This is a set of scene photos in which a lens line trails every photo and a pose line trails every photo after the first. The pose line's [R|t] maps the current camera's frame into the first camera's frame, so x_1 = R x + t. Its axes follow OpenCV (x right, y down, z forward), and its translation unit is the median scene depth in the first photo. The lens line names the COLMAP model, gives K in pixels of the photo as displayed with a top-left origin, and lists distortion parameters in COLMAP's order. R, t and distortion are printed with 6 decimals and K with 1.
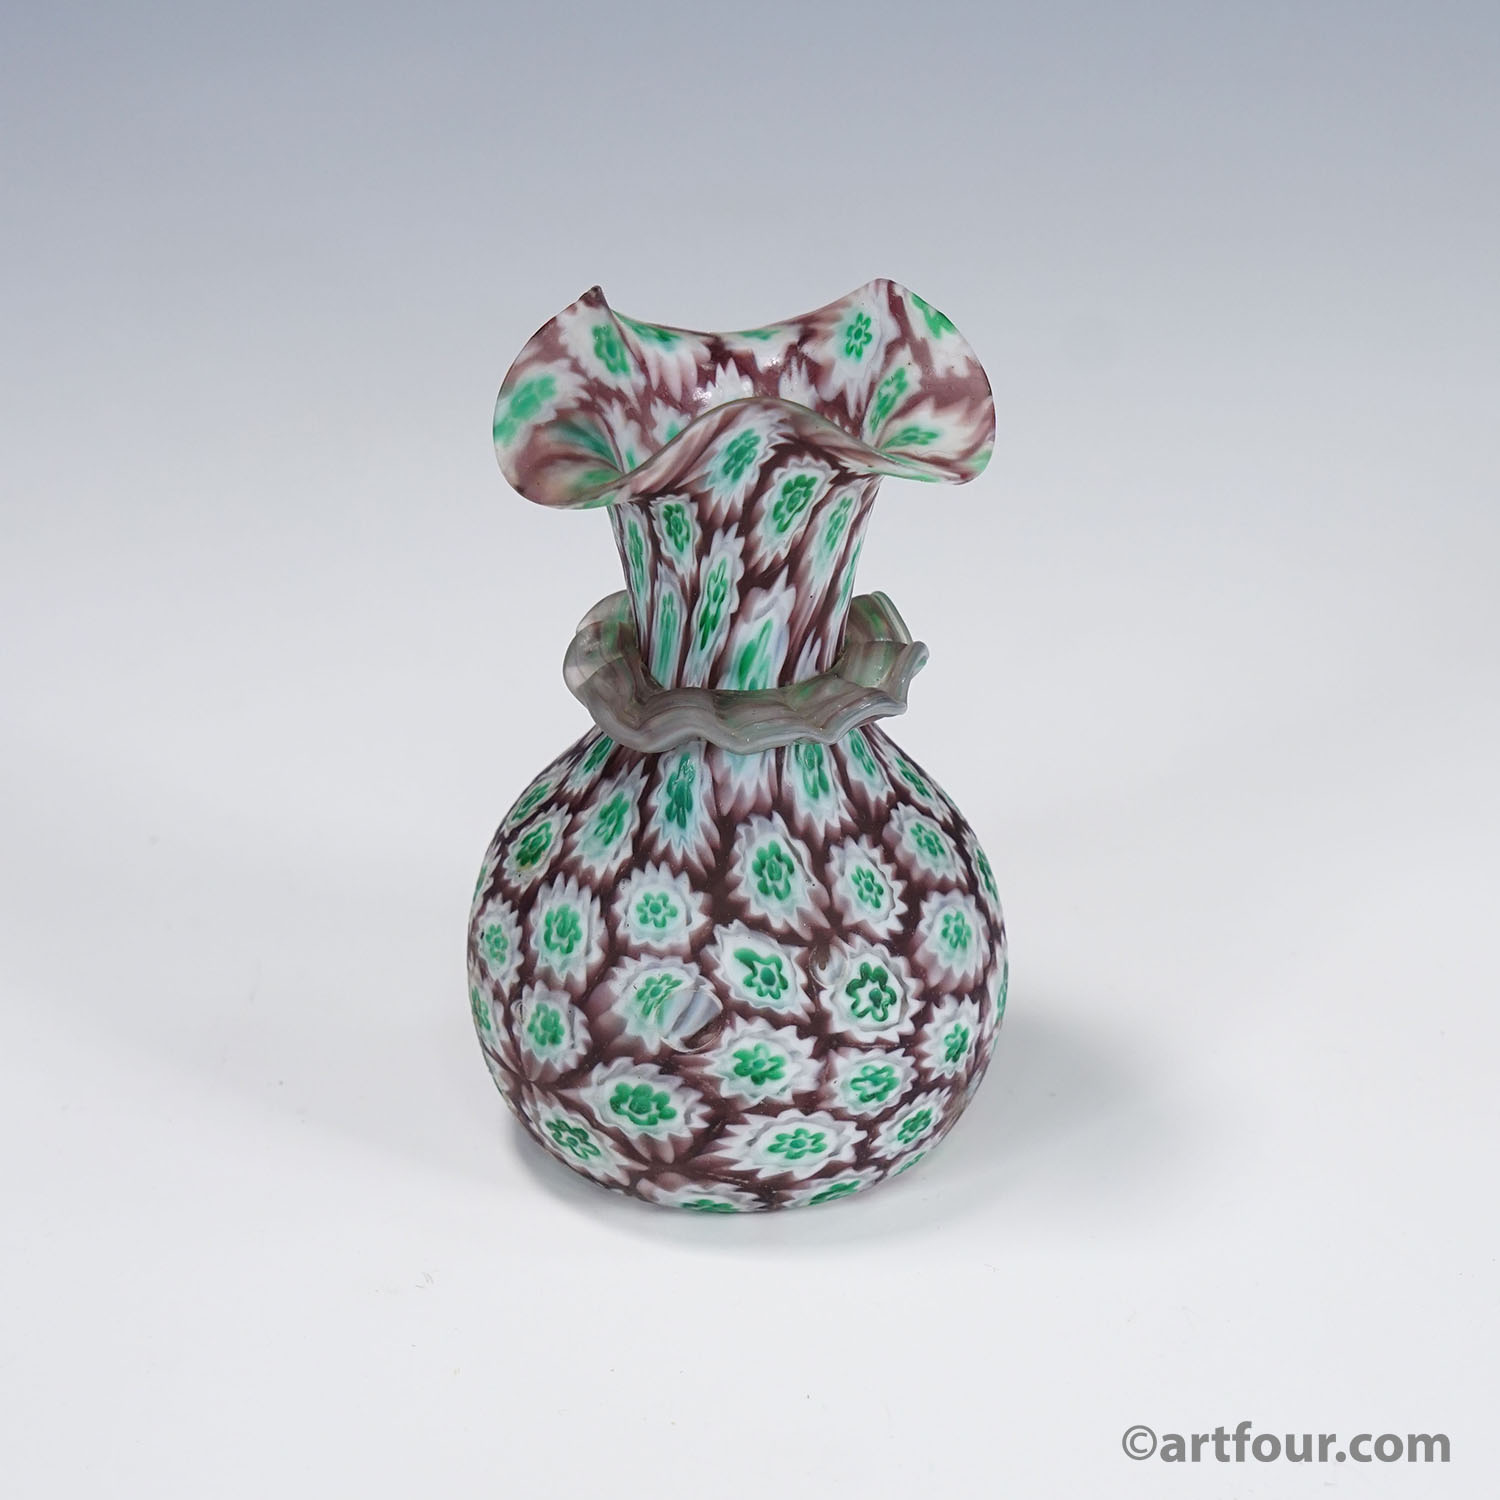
lens RADIAL K [[5883.6, 0, 750.1], [0, 5883.6, 756.4], [0, 0, 1]] dist [0.710256, 0.000000]
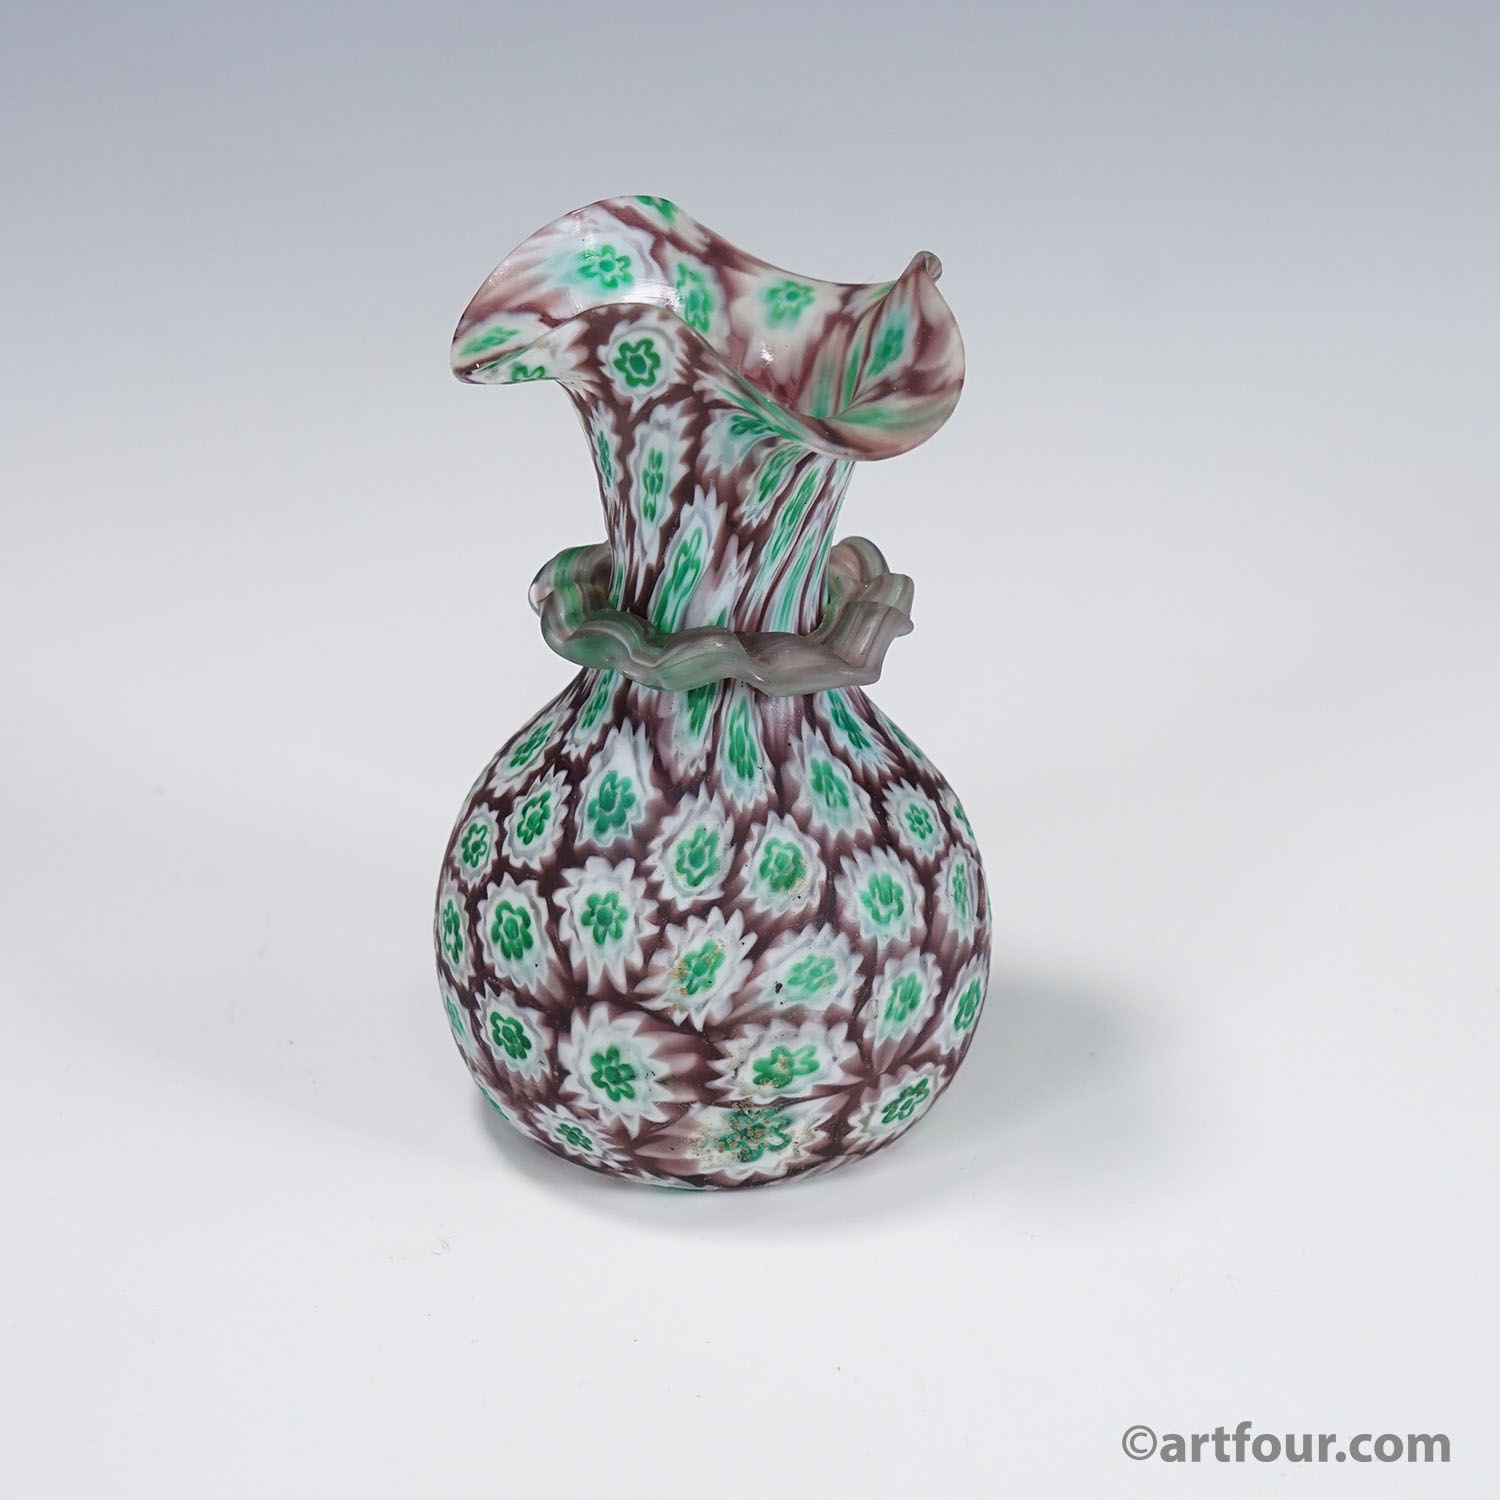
lens RADIAL K [[5883.6, 0, 748.0], [0, 5883.6, 746.2], [0, 0, 1]] dist [0.710256, 0.000000]
pose [[0.061364, -0.429196, 0.901125, -0.893049], [0.418908, 0.830537, 0.367049, -0.354899], [-0.905953, 0.354965, 0.230758, 0.794156]]
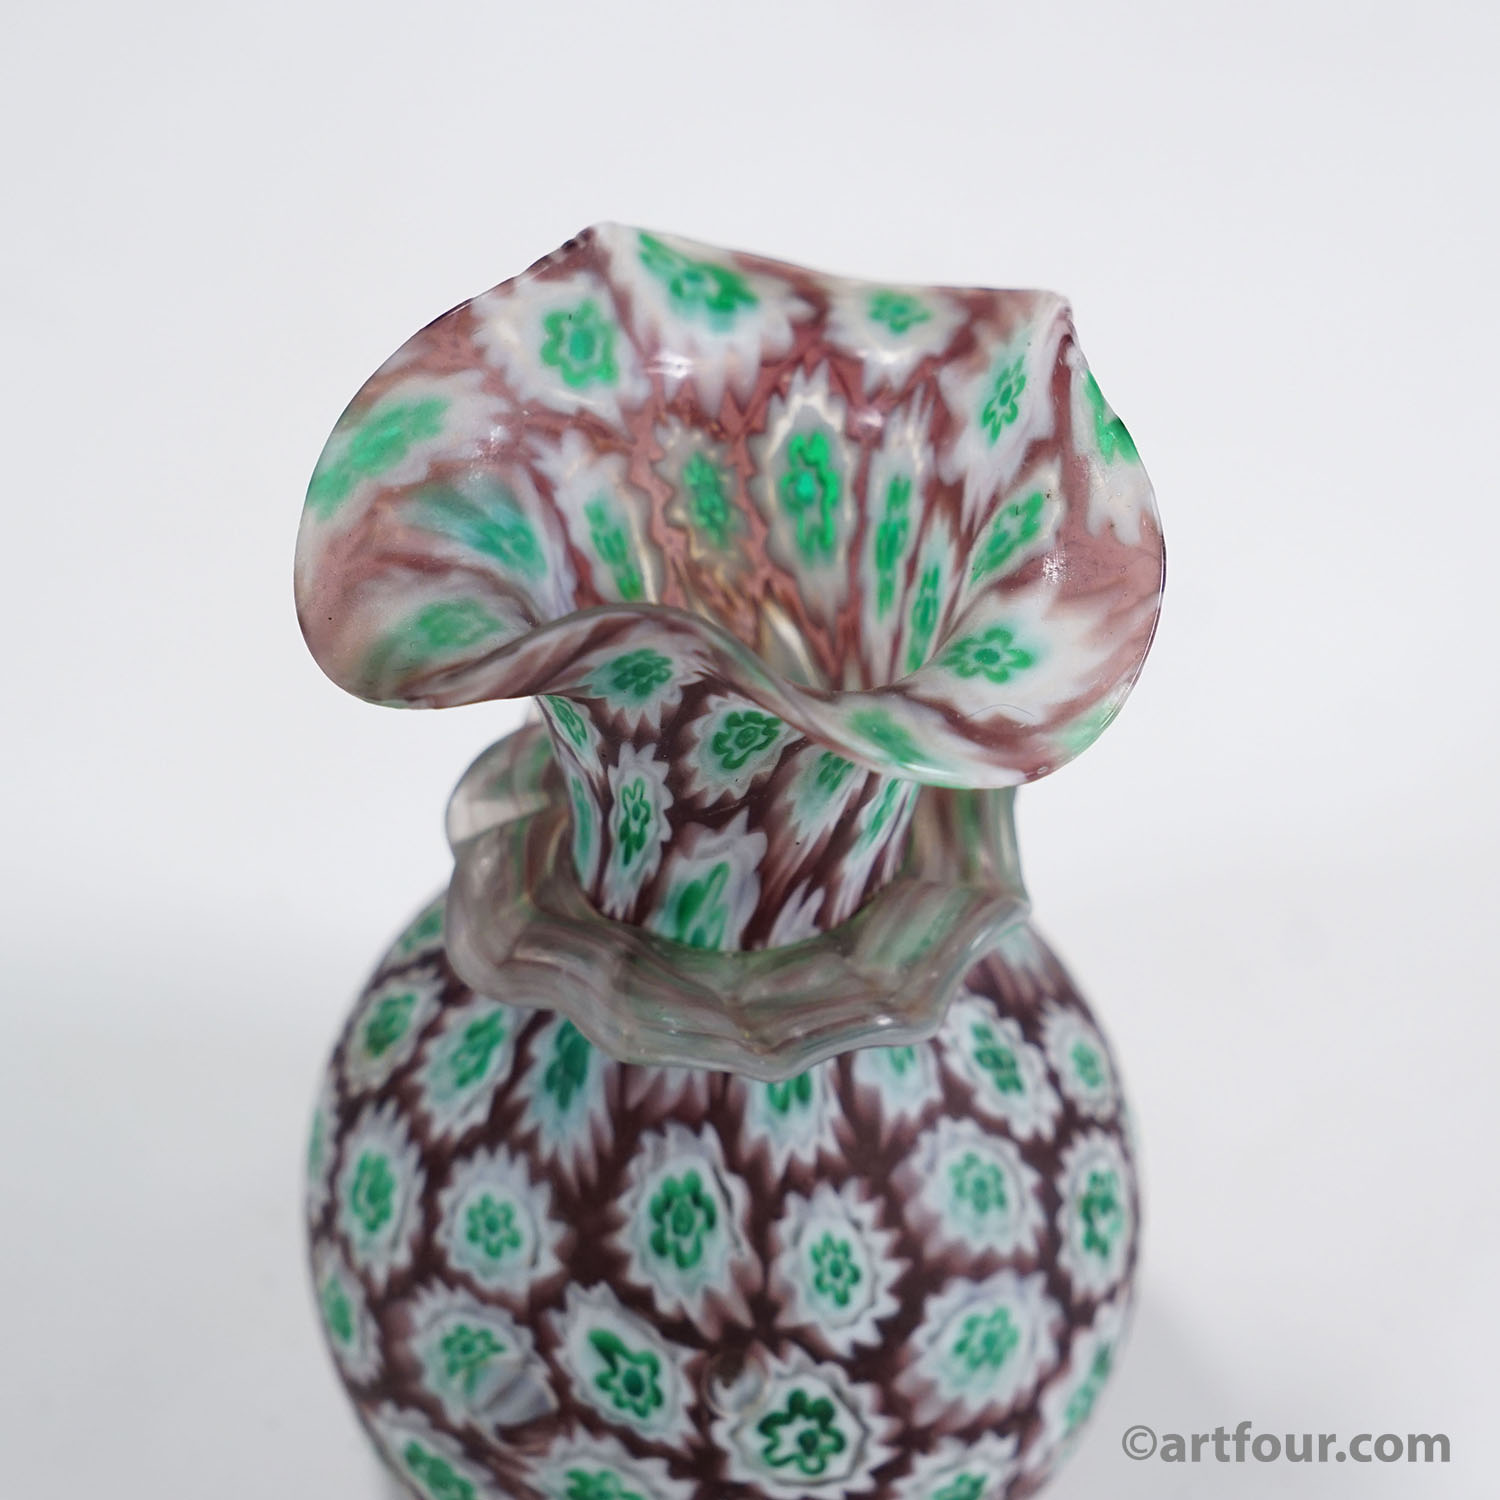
lens RADIAL K [[5188.3, 0, 749.0], [0, 5188.3, 743.7], [0, 0, 1]] dist [0.458206, 0.000000]
pose [[0.938057, 0.254954, -0.234622, 0.126288], [-0.169666, 0.928422, 0.330525, -0.208967], [0.302097, -0.270244, 0.914169, 0.514606]]
